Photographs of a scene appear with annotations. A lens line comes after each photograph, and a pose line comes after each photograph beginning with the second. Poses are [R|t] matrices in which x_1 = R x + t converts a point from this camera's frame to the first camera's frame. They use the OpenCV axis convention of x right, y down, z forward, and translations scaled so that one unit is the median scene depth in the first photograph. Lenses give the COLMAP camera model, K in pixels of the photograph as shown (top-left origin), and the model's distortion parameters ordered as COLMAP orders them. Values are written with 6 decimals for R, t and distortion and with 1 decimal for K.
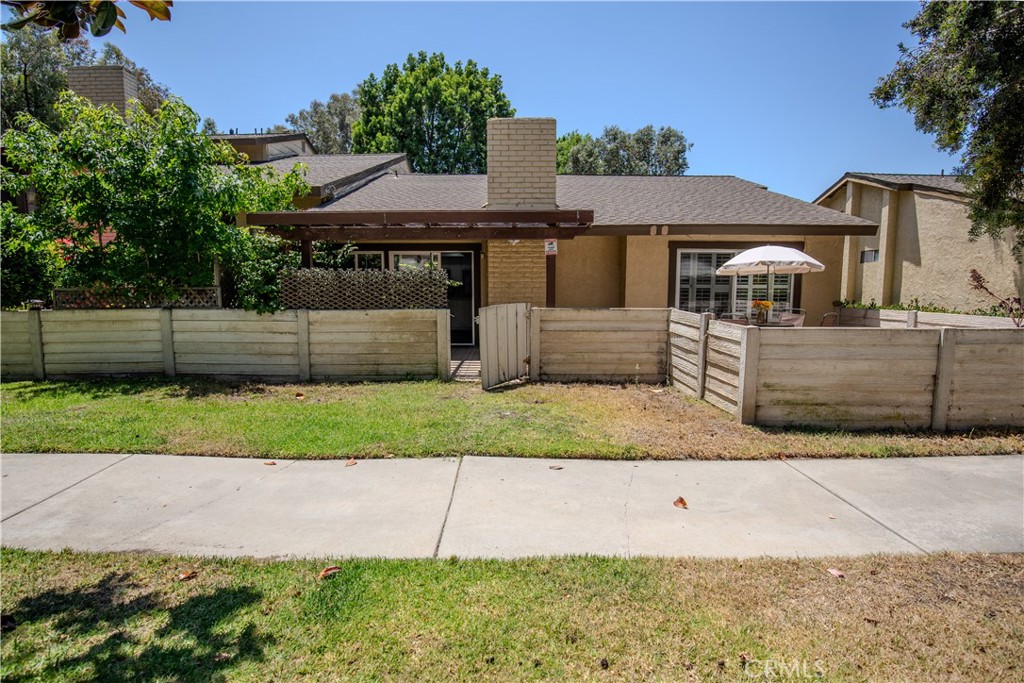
lens RADIAL K [[480.8, 0, 509.1], [0, 480.8, 340.9], [0, 0, 1]] dist [-0.024017, 0.000732]
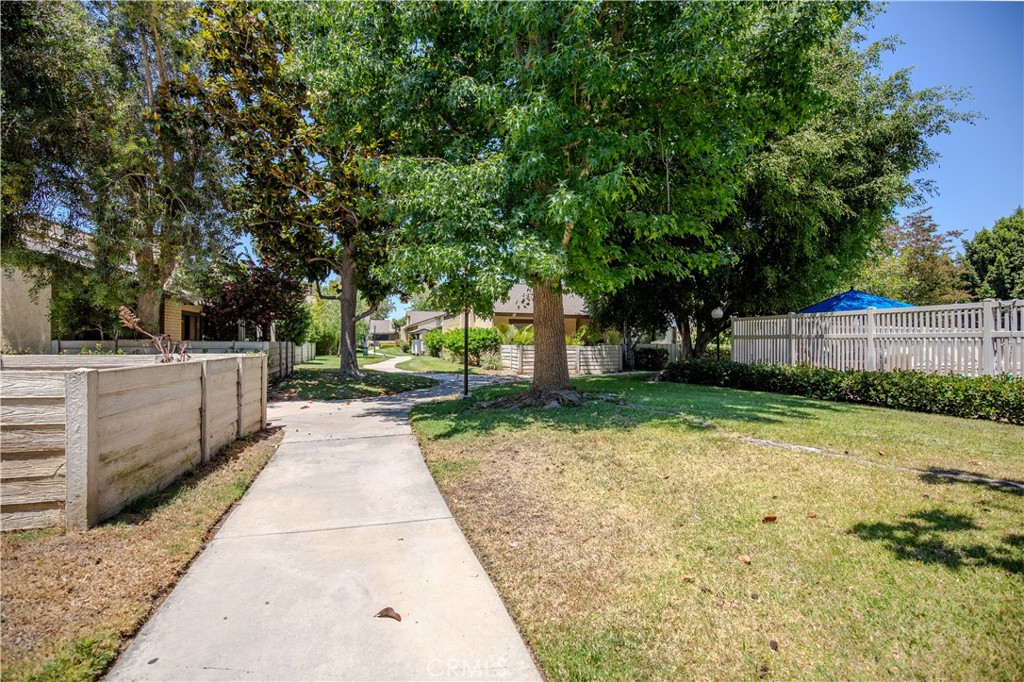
lens RADIAL K [[484.6, 0, 505.4], [0, 484.6, 339.4], [0, 0, 1]] dist [0.000622, 0.000149]
pose [[-0.266319, 0.010549, 0.963827, -0.255444], [0.098172, 0.995037, 0.016236, -0.024990], [-0.958872, 0.098945, -0.266033, 0.654914]]
